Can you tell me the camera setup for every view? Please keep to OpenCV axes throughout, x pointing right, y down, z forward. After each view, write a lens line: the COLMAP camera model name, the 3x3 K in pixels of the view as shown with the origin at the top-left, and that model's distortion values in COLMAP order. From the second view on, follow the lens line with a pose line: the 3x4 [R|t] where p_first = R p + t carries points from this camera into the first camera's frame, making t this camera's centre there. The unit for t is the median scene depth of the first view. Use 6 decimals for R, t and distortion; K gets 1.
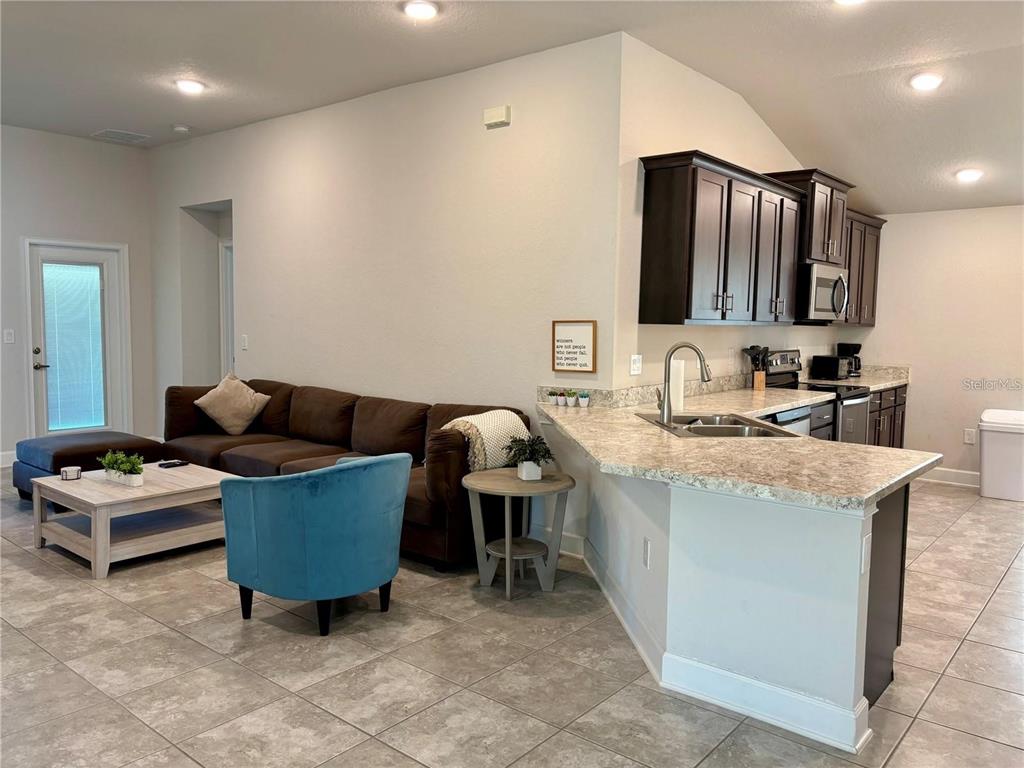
lens RADIAL K [[773.5, 0, 512.7], [0, 773.5, 380.6], [0, 0, 1]] dist [0.040388, -0.043565]
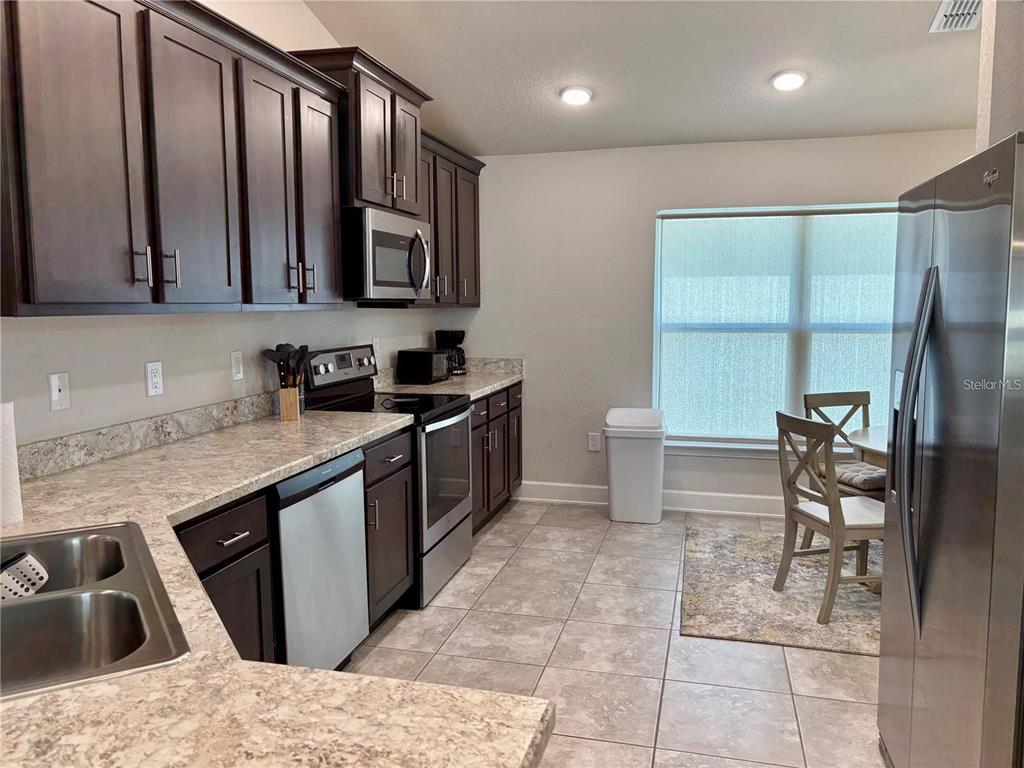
lens RADIAL K [[773.5, 0, 512.5], [0, 773.5, 384.5], [0, 0, 1]] dist [0.040388, -0.043565]
pose [[0.905845, -0.066259, 0.418396, 0.206403], [0.054400, 0.997709, 0.040225, -0.026780], [-0.420102, -0.013677, 0.907374, 0.360174]]
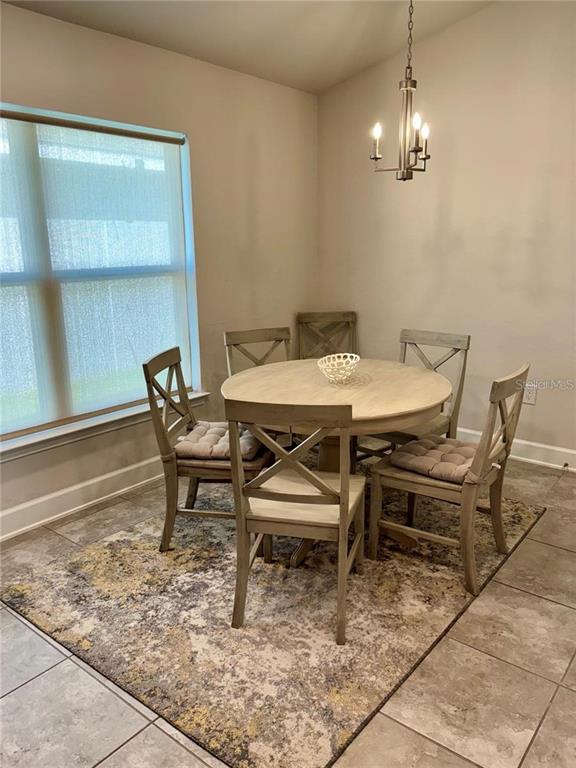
lens RADIAL K [[580.2, 0, 287.3], [0, 580.2, 384.3], [0, 0, 1]] dist [0.040388, -0.043565]
pose [[-0.020038, -0.251221, 0.967722, 0.341054], [0.089203, 0.963607, 0.252000, -0.056474], [-0.995812, 0.091373, 0.003101, 0.798183]]
